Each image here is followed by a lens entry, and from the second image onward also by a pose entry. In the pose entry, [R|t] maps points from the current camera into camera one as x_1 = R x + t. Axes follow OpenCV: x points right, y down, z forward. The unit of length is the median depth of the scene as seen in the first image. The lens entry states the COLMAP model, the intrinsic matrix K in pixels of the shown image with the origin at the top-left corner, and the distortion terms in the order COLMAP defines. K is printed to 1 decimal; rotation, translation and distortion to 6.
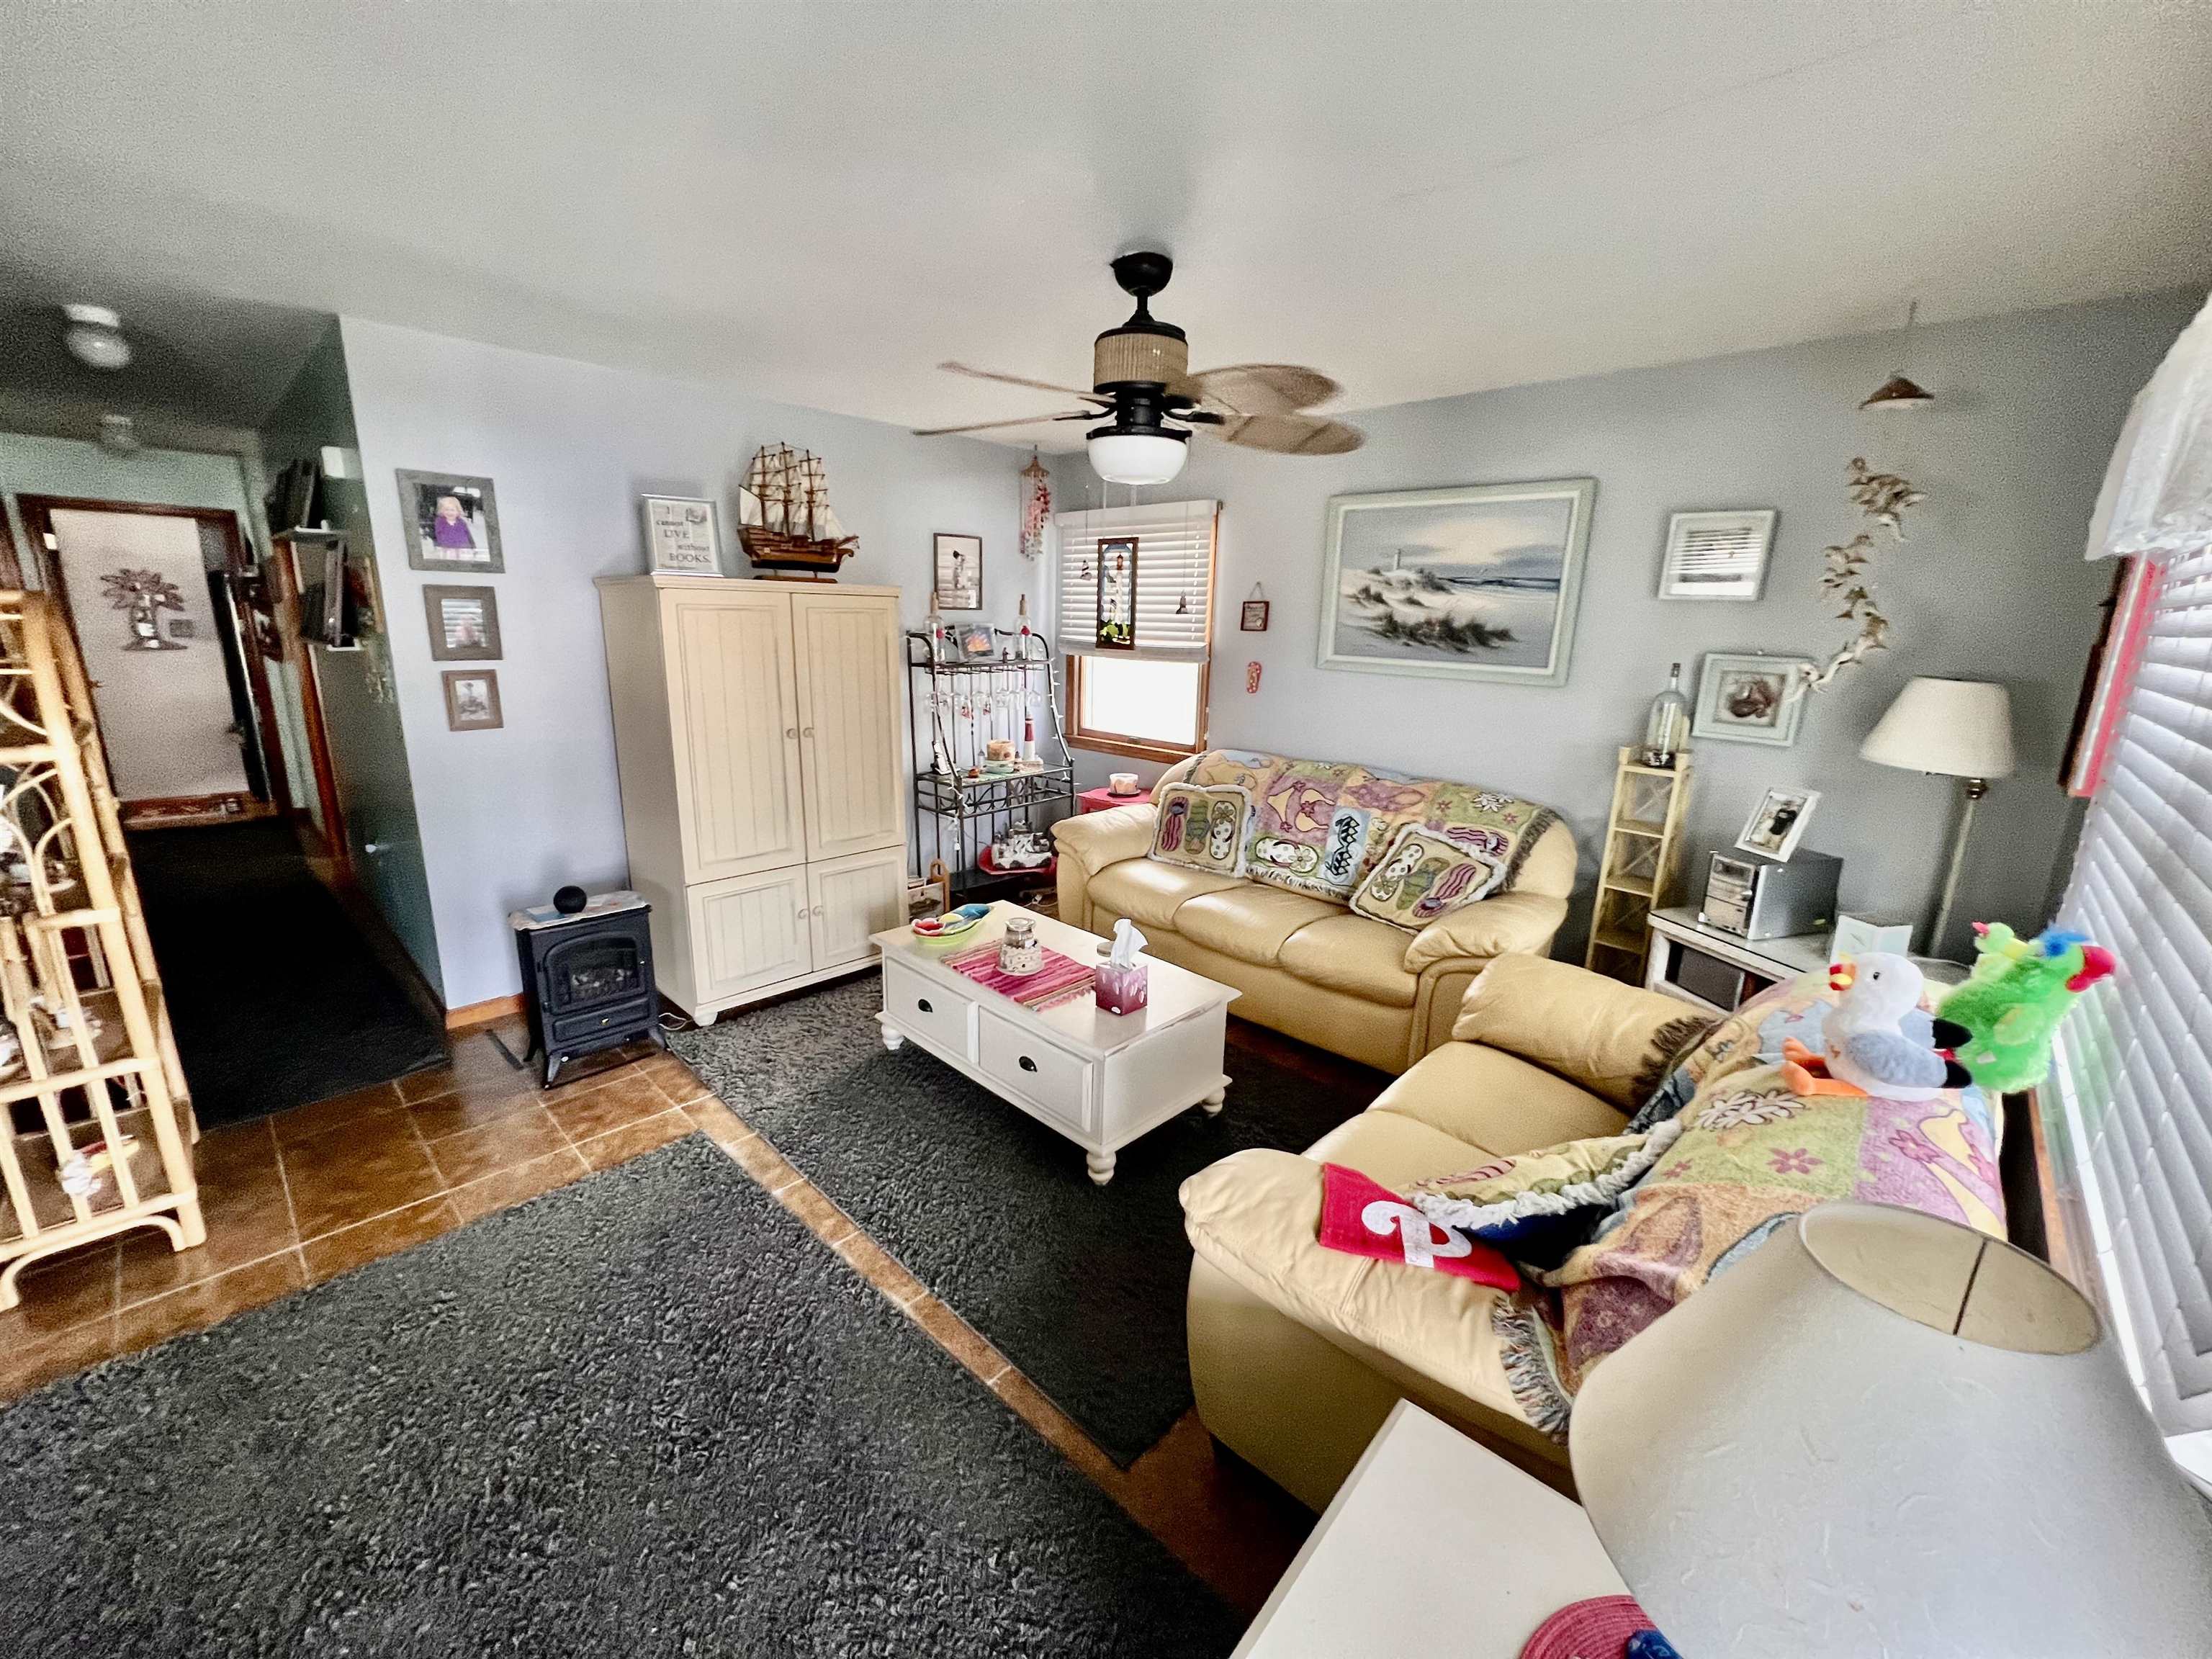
lens RADIAL K [[883.6, 0, 1106.1], [0, 883.6, 820.9], [0, 0, 1]] dist [0.000220, -0.000332]
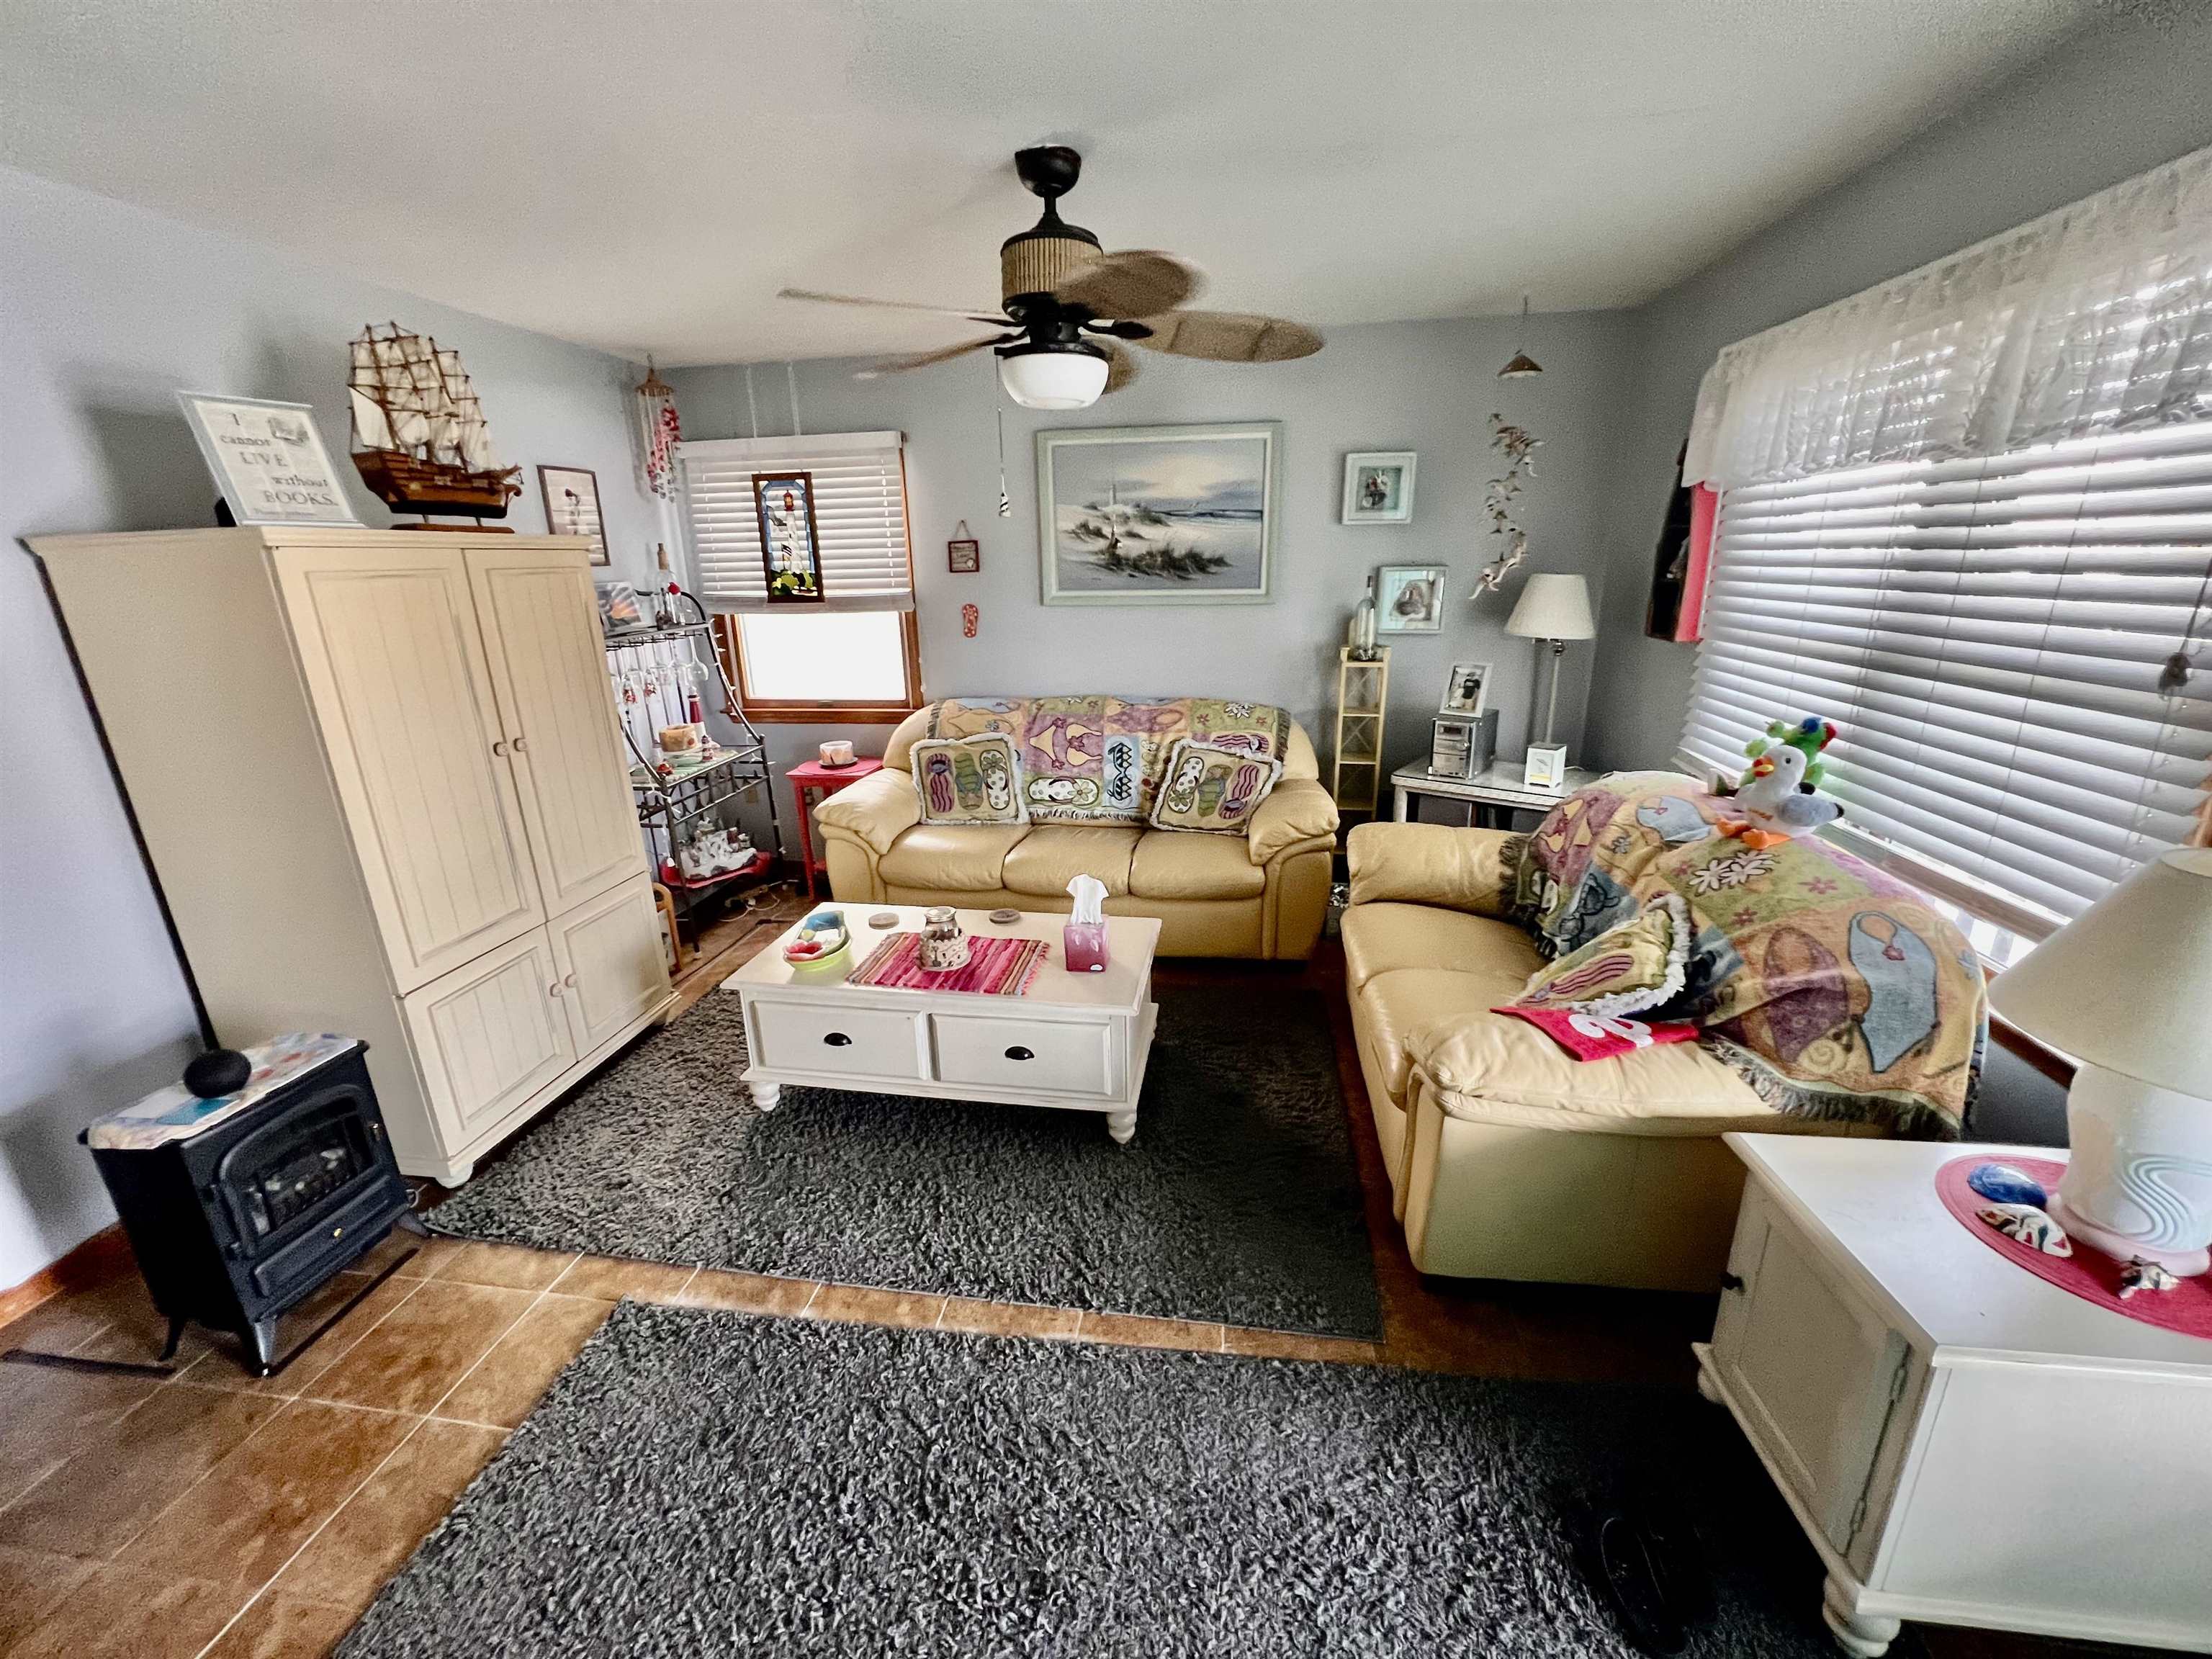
lens RADIAL K [[883.6, 0, 1106.2], [0, 883.6, 819.8], [0, 0, 1]] dist [0.000220, -0.000332]
pose [[0.817287, -0.205387, 0.538384, -0.355434], [0.173964, 0.978671, 0.109267, -0.036795], [-0.549343, 0.004357, 0.835586, 0.140252]]
